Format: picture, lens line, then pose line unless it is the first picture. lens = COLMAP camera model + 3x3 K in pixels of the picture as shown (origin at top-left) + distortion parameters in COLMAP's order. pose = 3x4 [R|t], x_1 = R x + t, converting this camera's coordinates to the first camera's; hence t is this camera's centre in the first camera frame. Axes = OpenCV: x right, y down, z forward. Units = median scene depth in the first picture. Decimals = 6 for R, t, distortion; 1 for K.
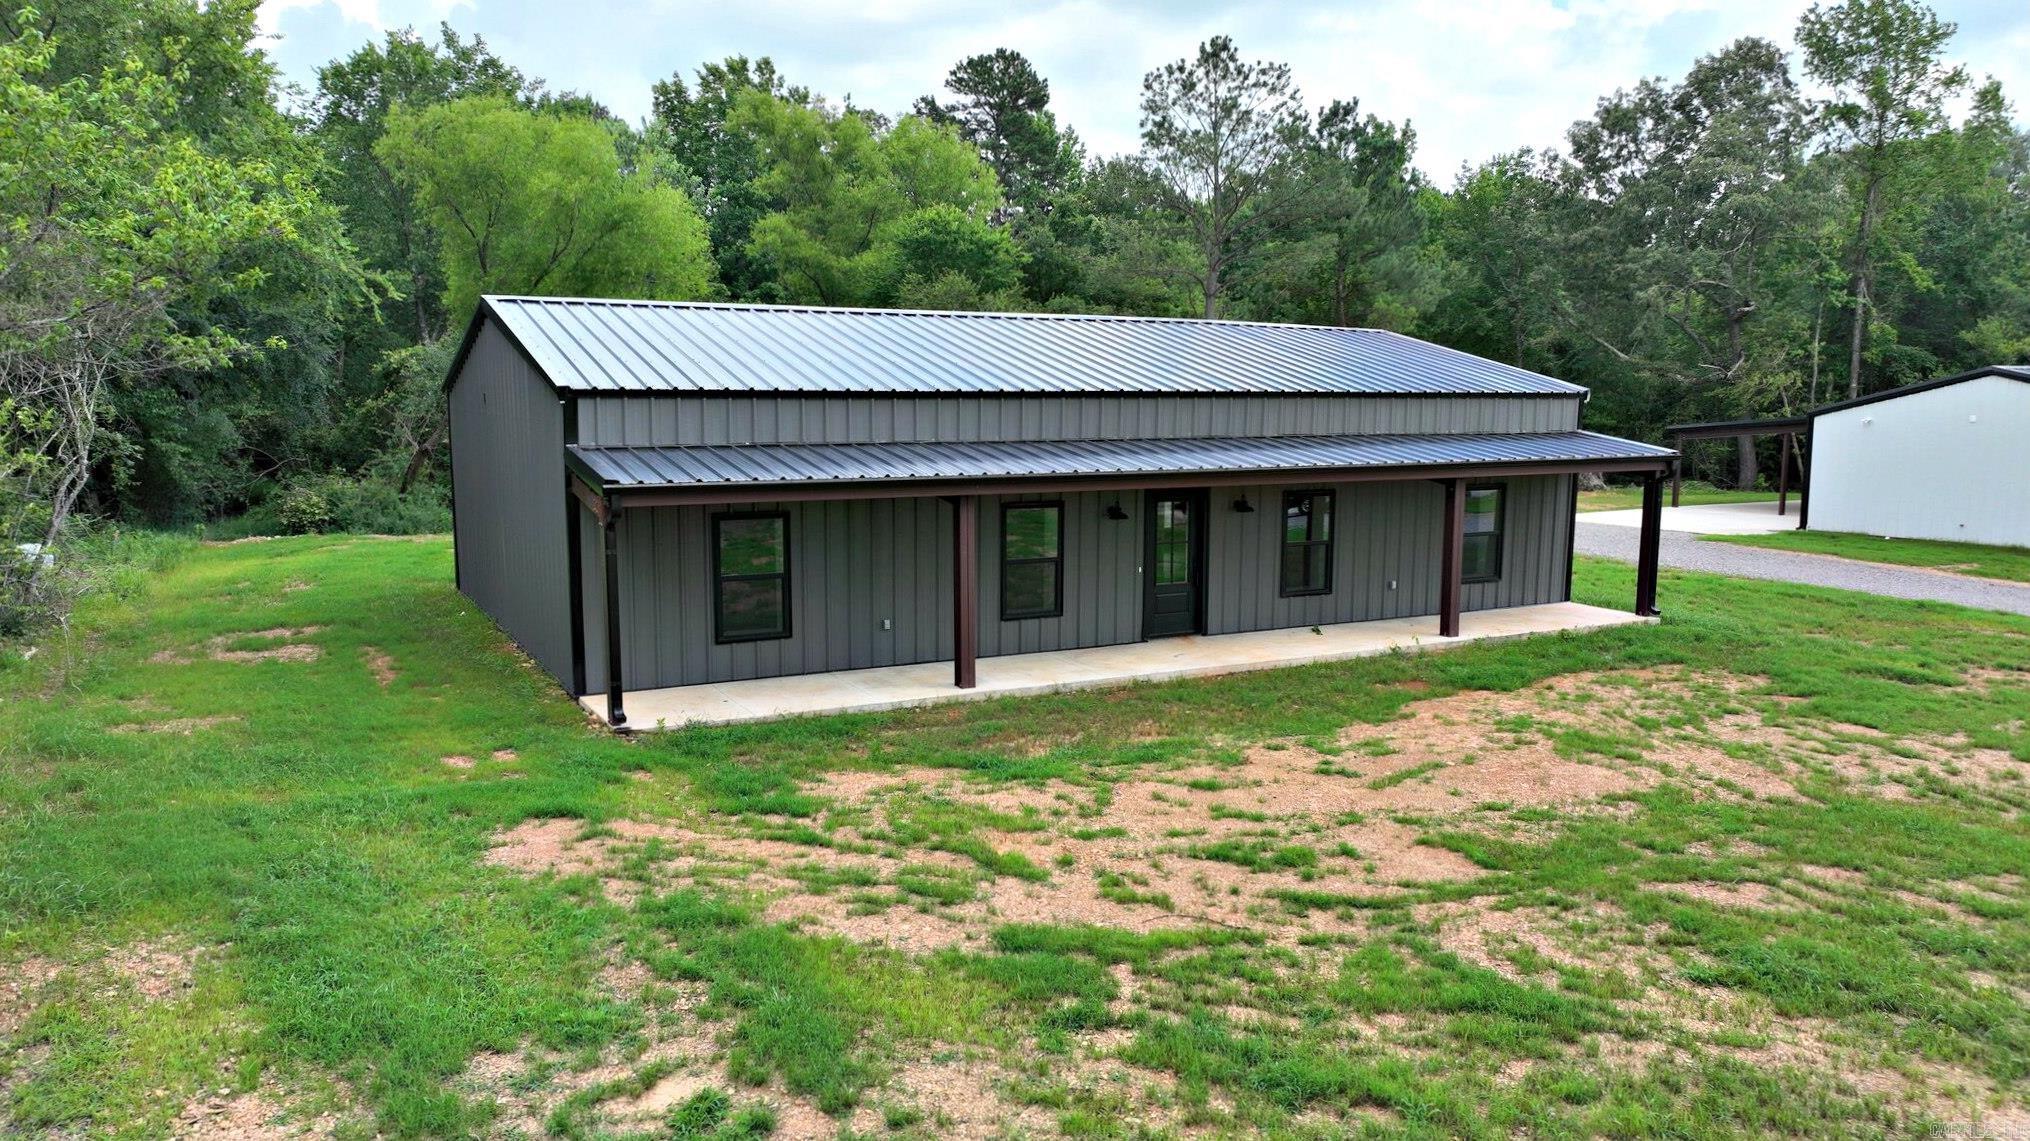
lens RADIAL K [[1428.4, 0, 1014.6], [0, 1428.4, 574.6], [0, 0, 1]] dist [0.003391, 0.010201]
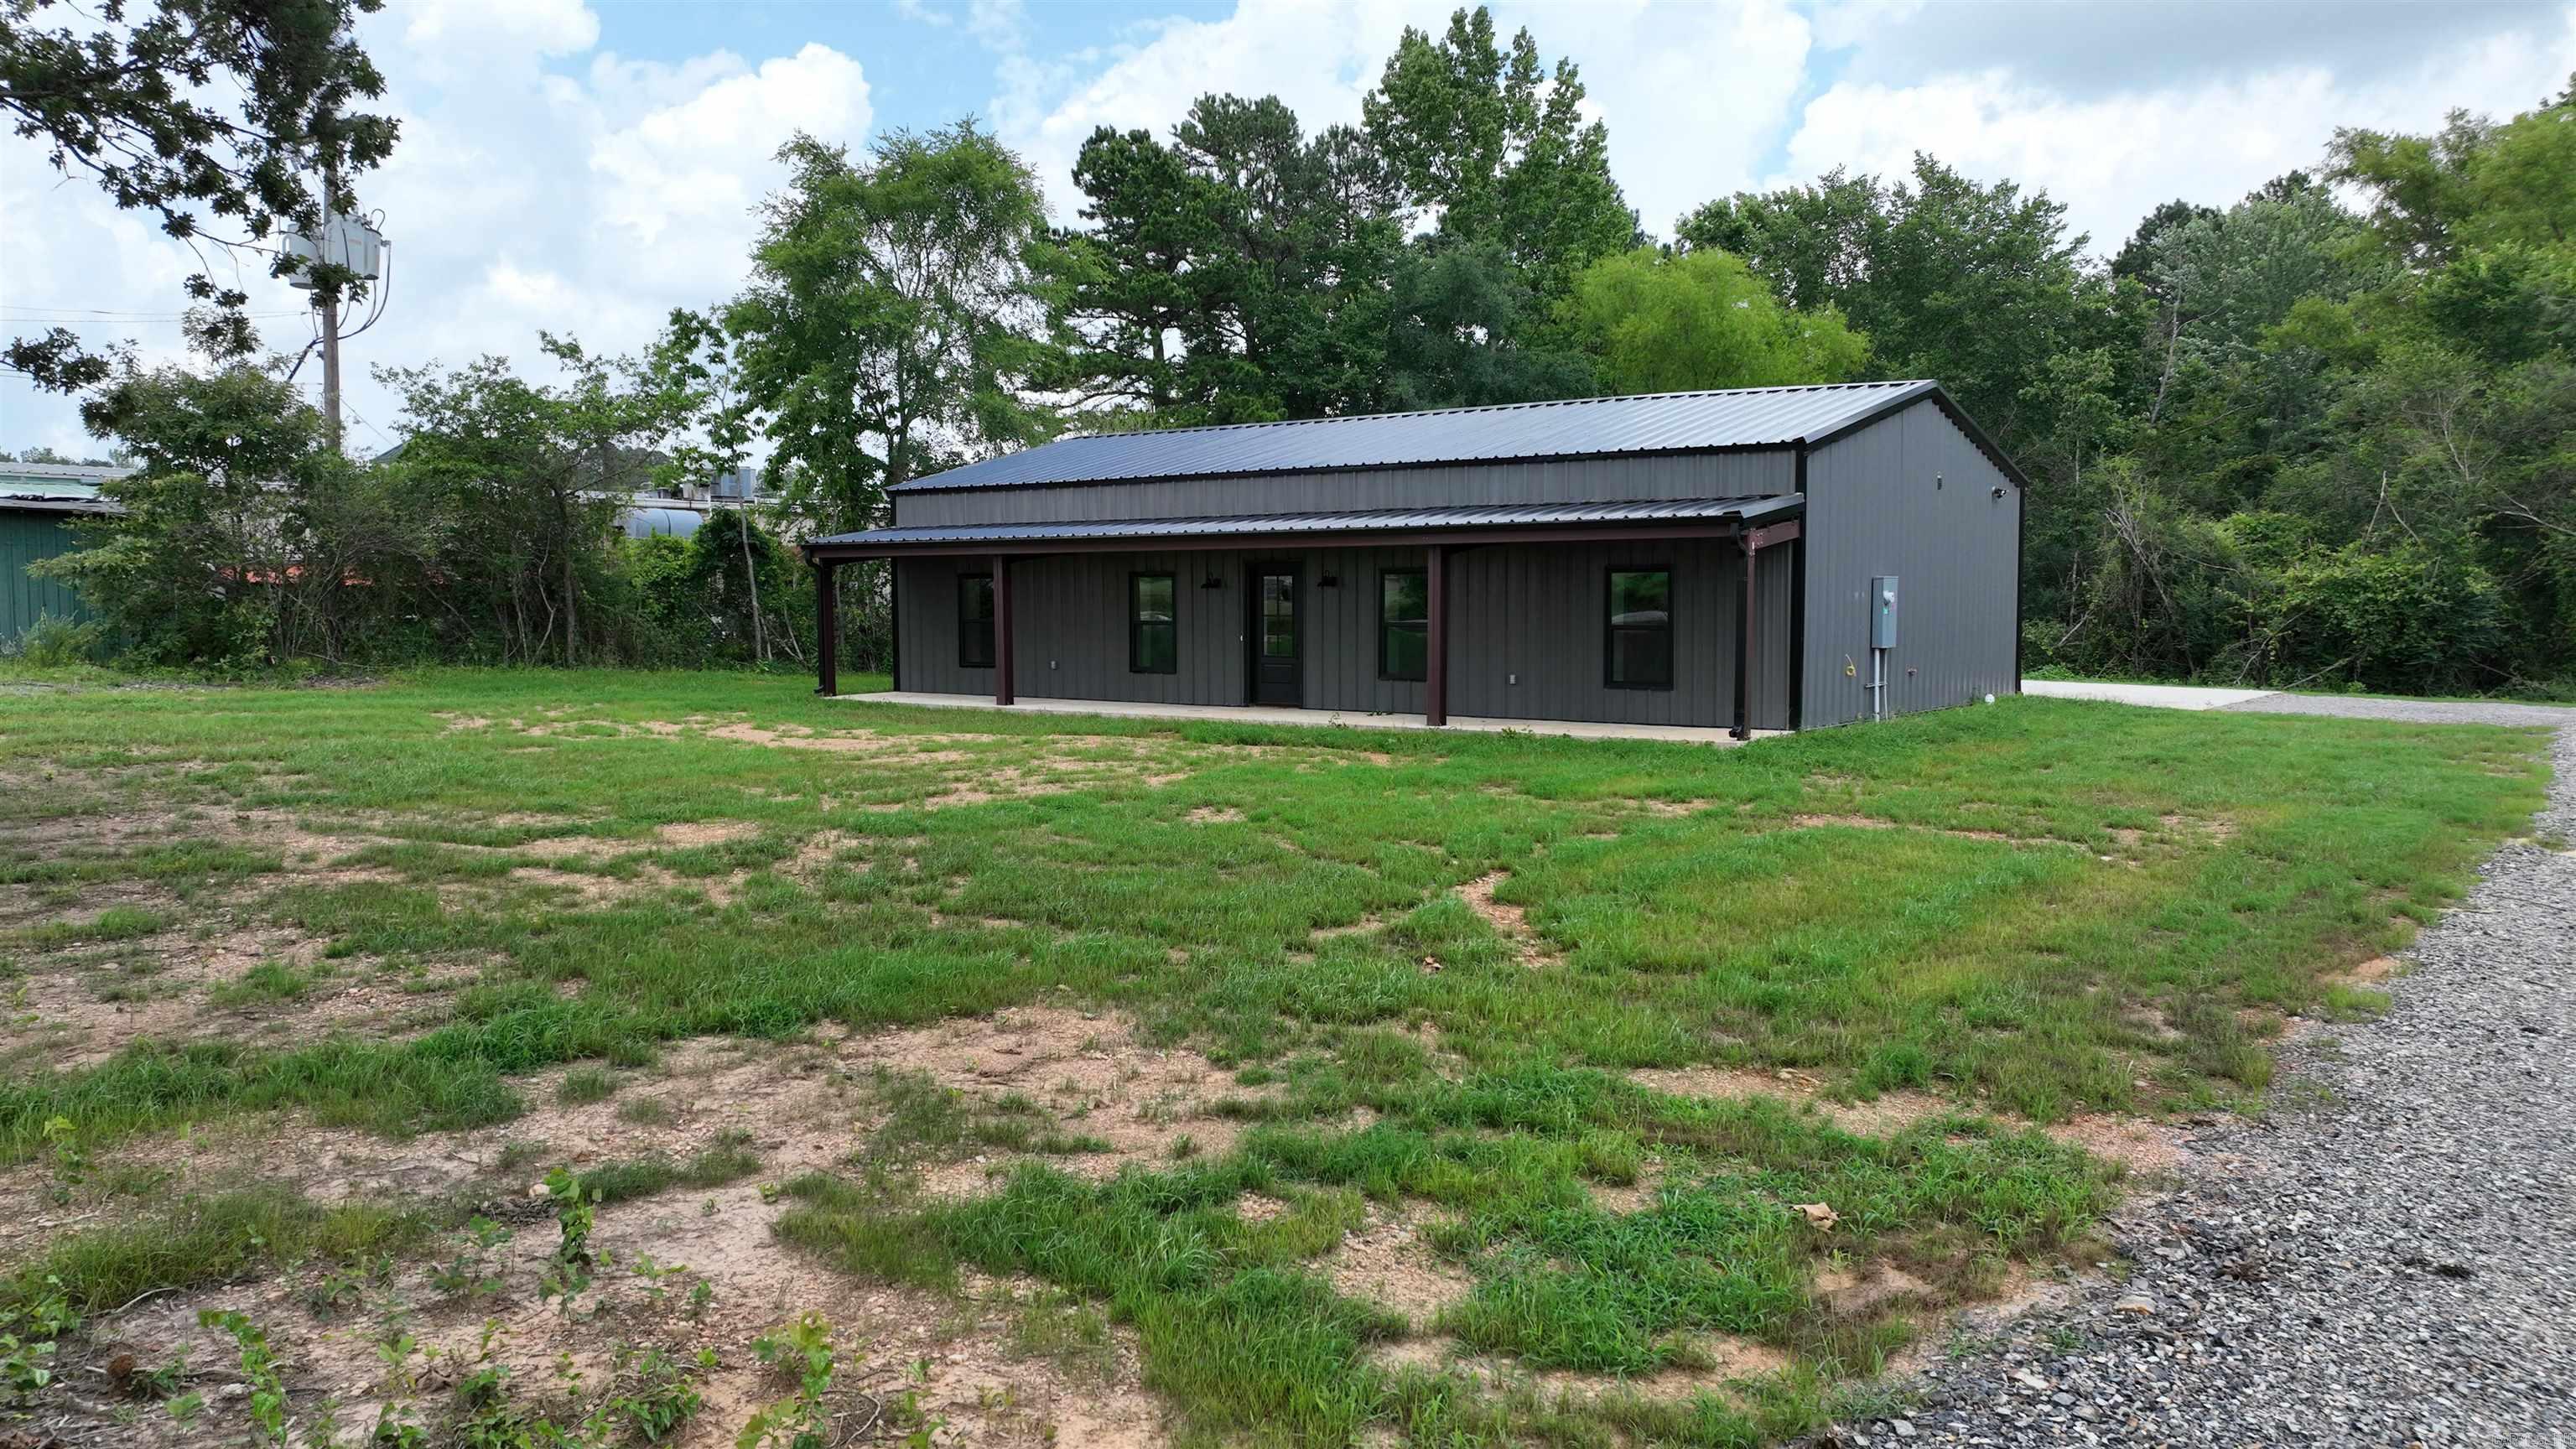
lens RADIAL K [[1797.0, 0, 1288.0], [0, 1797.0, 724.5], [0, 0, 1]] dist [0.005670, 0.006797]
pose [[0.422443, 0.058639, -0.904491, 1.759231], [-0.113917, 0.993427, 0.011200, 0.055261], [0.899202, 0.098305, 0.426346, 0.609147]]
